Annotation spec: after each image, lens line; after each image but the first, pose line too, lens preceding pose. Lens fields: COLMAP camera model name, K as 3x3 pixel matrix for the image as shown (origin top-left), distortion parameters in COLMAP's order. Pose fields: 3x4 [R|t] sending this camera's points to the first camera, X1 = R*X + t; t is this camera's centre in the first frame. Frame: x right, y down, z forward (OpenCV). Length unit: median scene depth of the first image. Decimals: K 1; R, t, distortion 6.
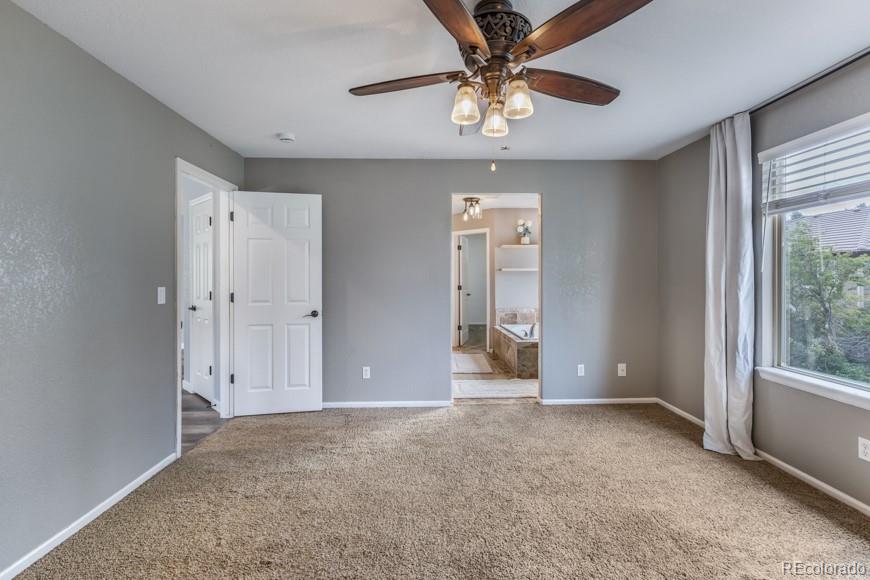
lens RADIAL K [[385.4, 0, 439.2], [0, 385.4, 274.7], [0, 0, 1]] dist [0.005085, -0.000029]
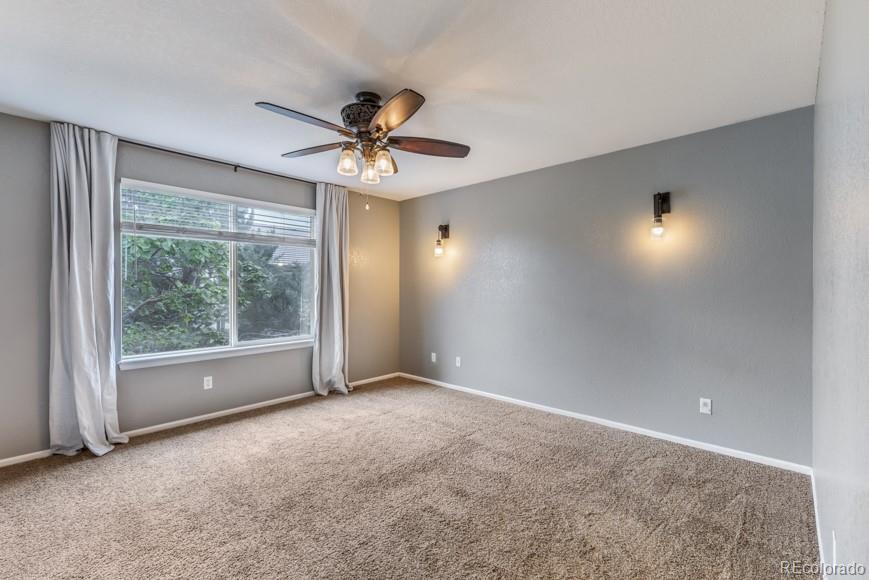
lens RADIAL K [[385.0, 0, 437.0], [0, 385.0, 288.2], [0, 0, 1]] dist [0.005085, -0.000029]
pose [[-0.696903, -0.004741, 0.717149, -0.682816], [-0.001718, 0.999986, 0.004941, 0.011065], [-0.717163, 0.002211, -0.696902, 1.157062]]
